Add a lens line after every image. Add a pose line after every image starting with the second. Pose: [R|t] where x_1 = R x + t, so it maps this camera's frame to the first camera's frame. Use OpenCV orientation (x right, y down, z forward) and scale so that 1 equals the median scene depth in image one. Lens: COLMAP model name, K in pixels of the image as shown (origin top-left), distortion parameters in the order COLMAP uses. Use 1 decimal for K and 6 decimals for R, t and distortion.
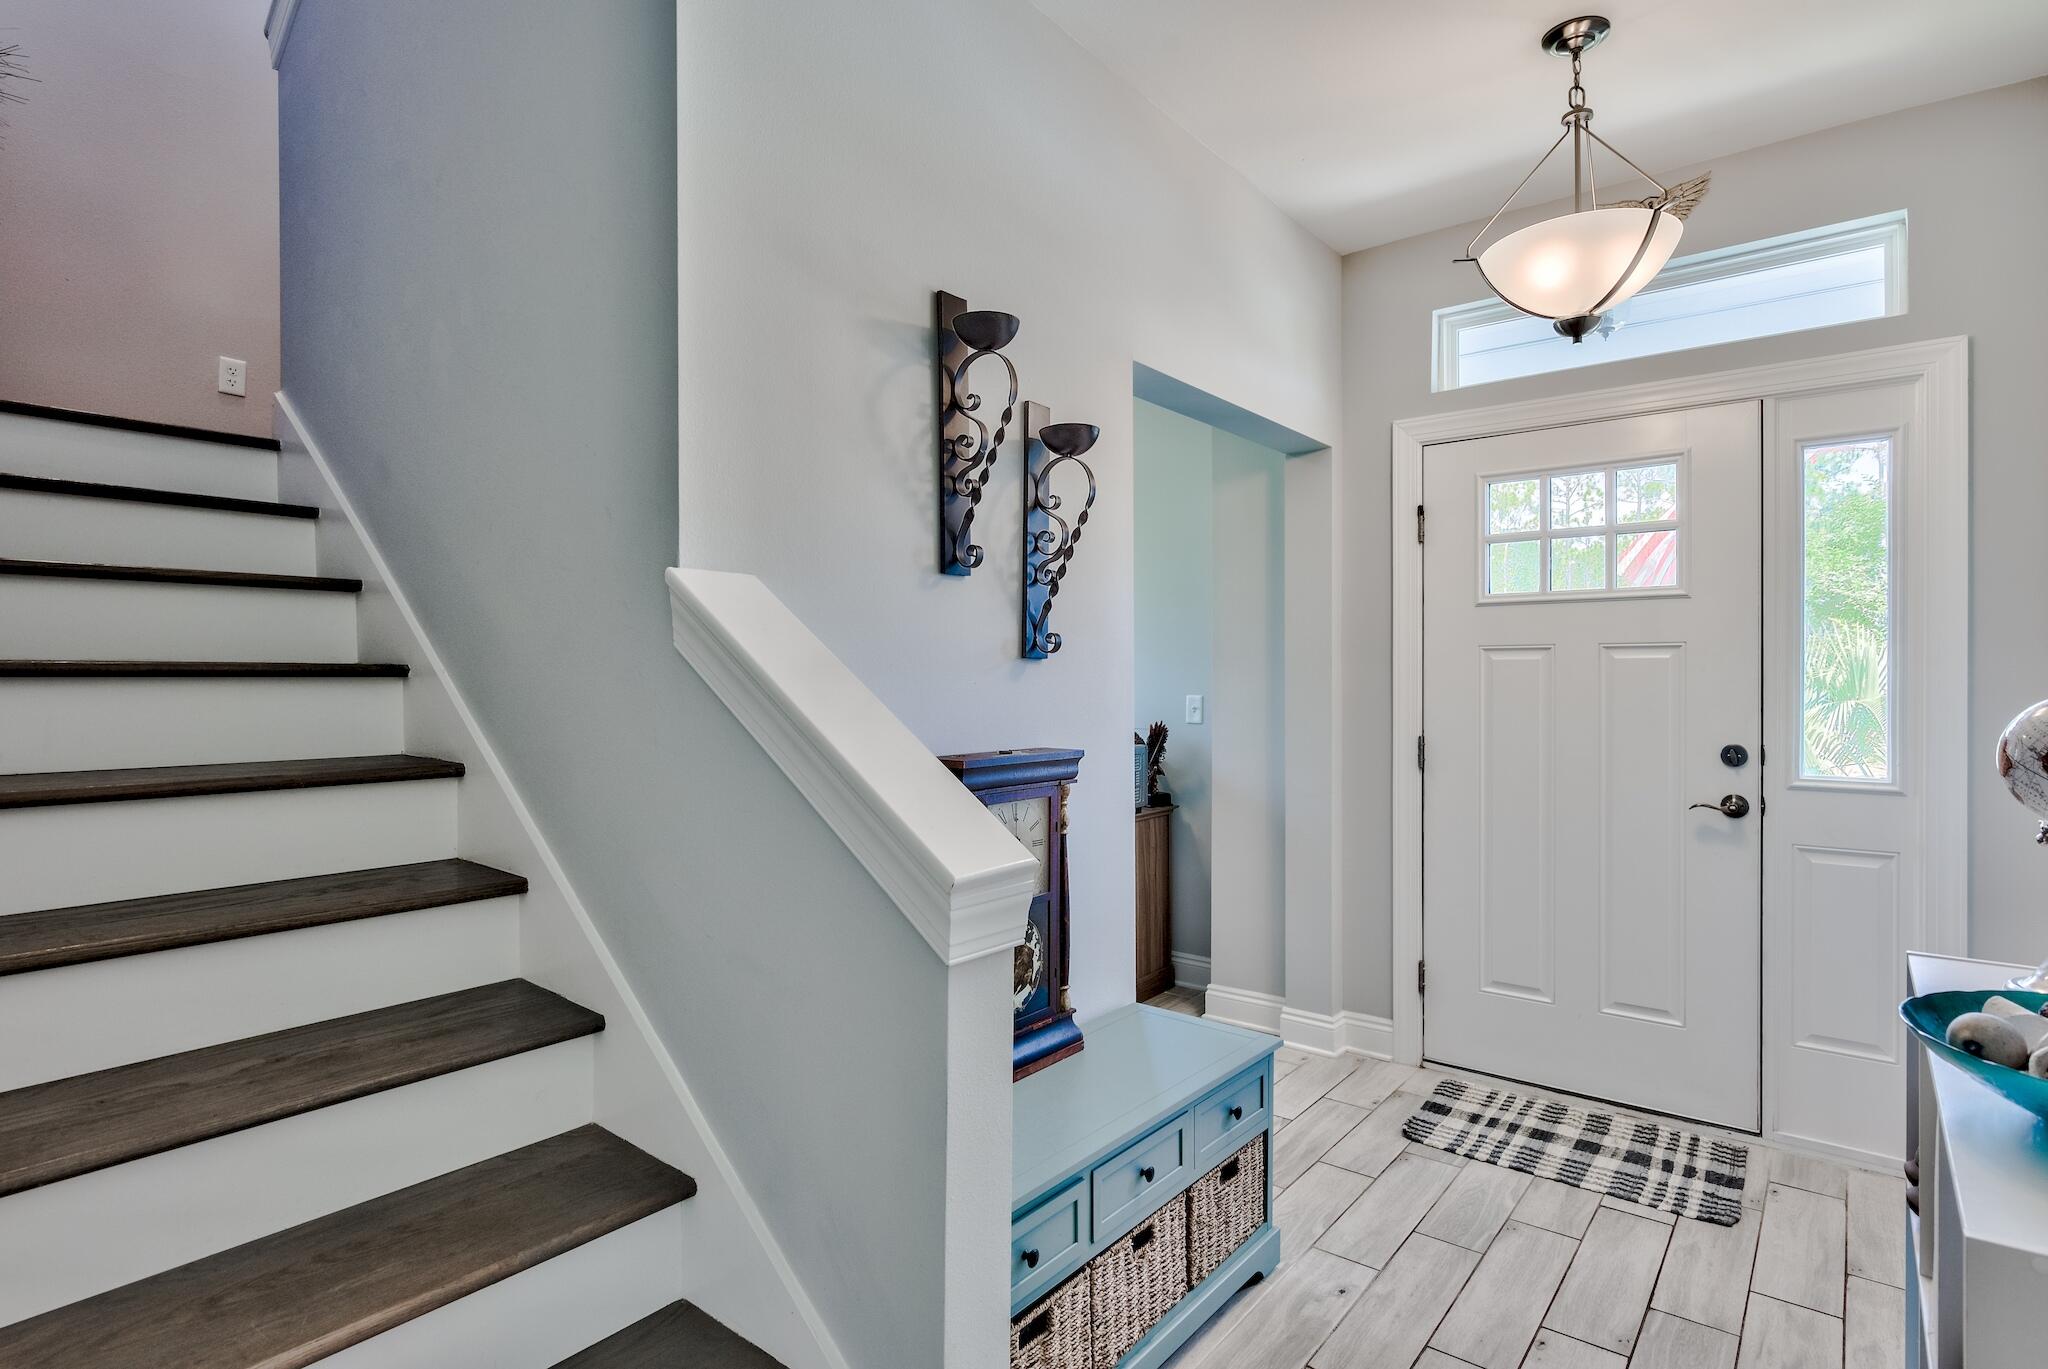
lens RADIAL K [[1012.7, 0, 1028.5], [0, 1012.7, 681.9], [0, 0, 1]] dist [-0.017108, 0.004024]
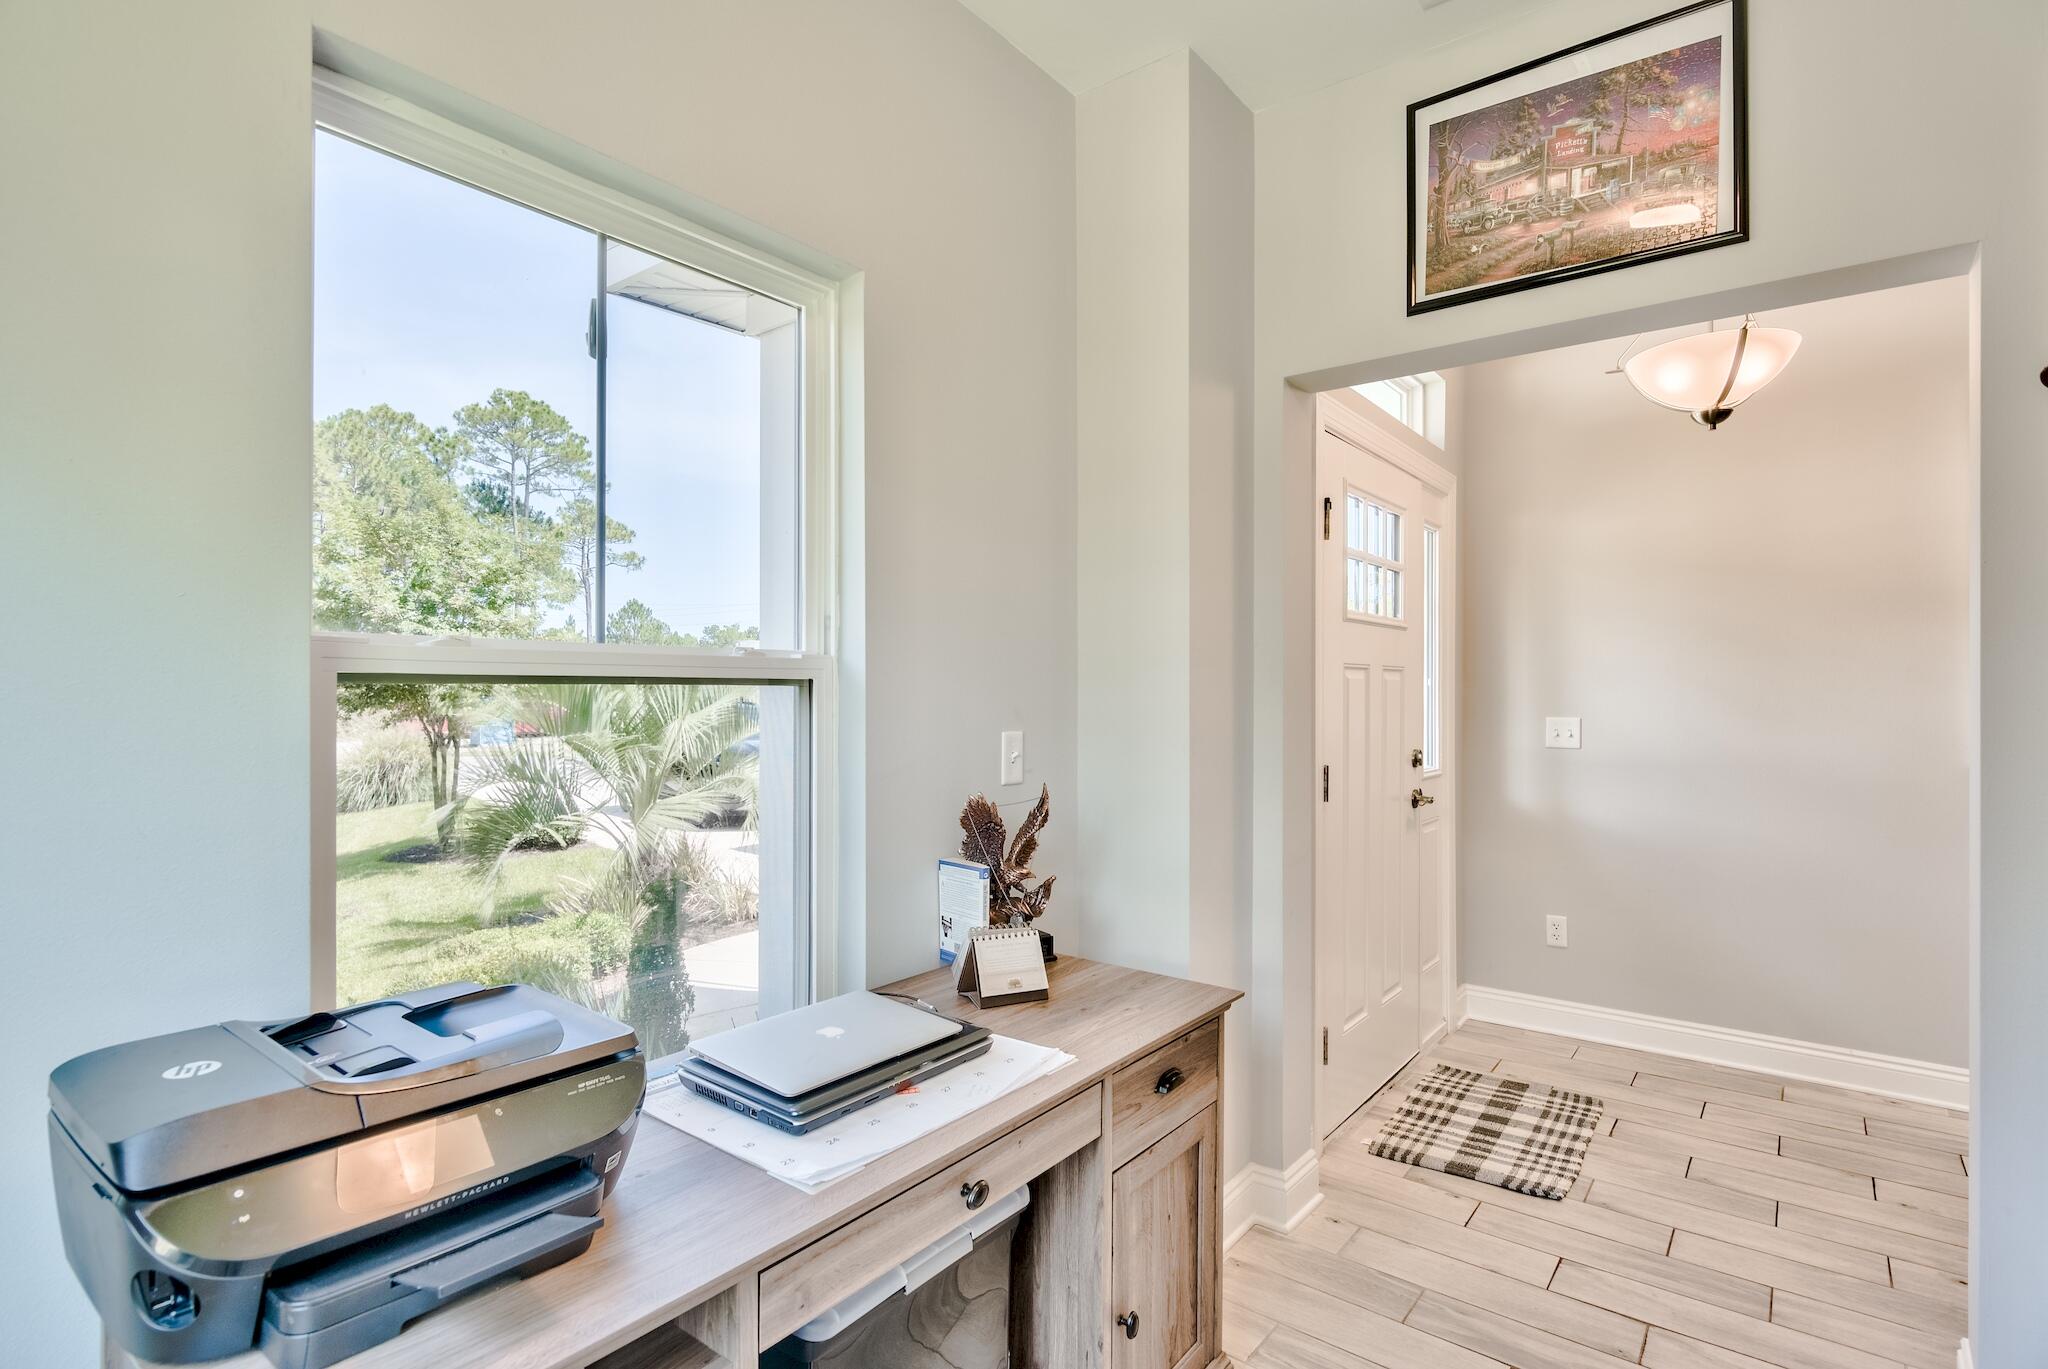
lens RADIAL K [[1012.7, 0, 1026.0], [0, 1012.7, 686.3], [0, 0, 1]] dist [-0.017108, 0.004024]
pose [[-0.041824, 0.000925, 0.999125, -0.524800], [-0.002064, 0.999997, -0.001012, -0.014098], [-0.999123, -0.002104, -0.041822, 1.529935]]
